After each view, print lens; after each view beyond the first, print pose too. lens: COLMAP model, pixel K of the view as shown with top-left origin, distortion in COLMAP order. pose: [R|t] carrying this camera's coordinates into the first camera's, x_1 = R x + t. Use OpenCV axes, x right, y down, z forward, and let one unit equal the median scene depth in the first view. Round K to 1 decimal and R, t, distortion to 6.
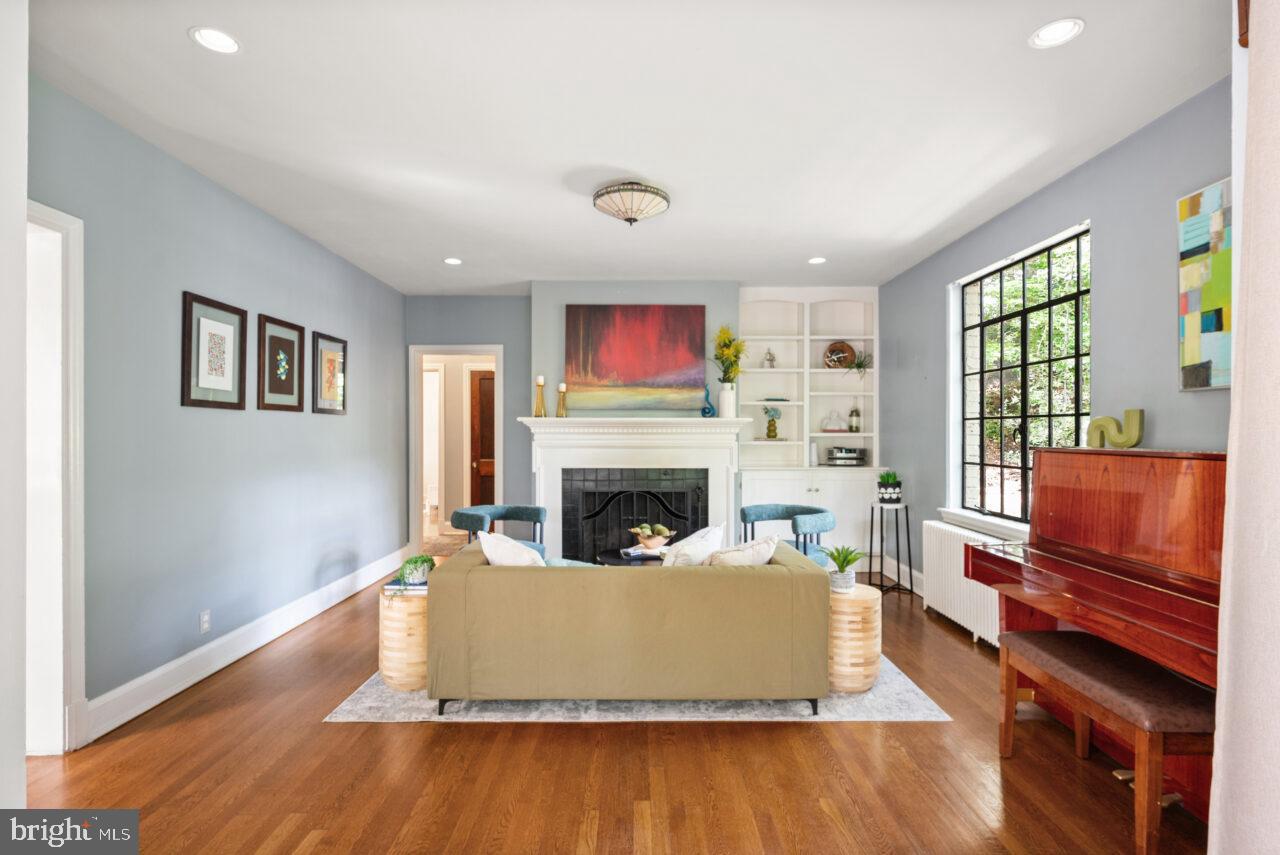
lens RADIAL K [[636.8, 0, 643.4], [0, 636.8, 425.2], [0, 0, 1]] dist [0.006693, -0.000117]
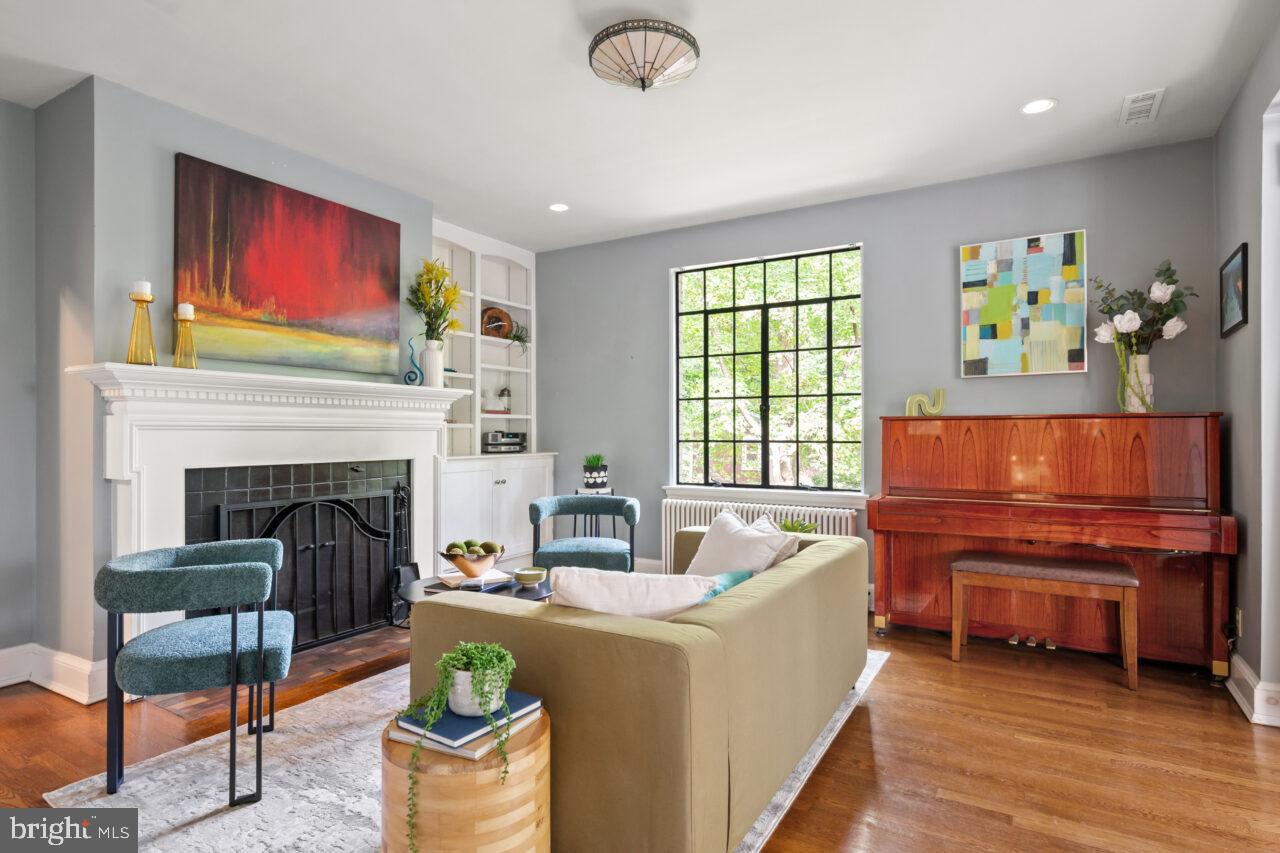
lens RADIAL K [[686.0, 0, 652.7], [0, 686.0, 427.3], [0, 0, 1]] dist [-0.001034, 0.000070]
pose [[0.500367, 0.005794, 0.865794, -0.413944], [-0.005960, 0.999977, -0.003248, 0.033292], [-0.865793, -0.003535, 0.500390, 0.393917]]
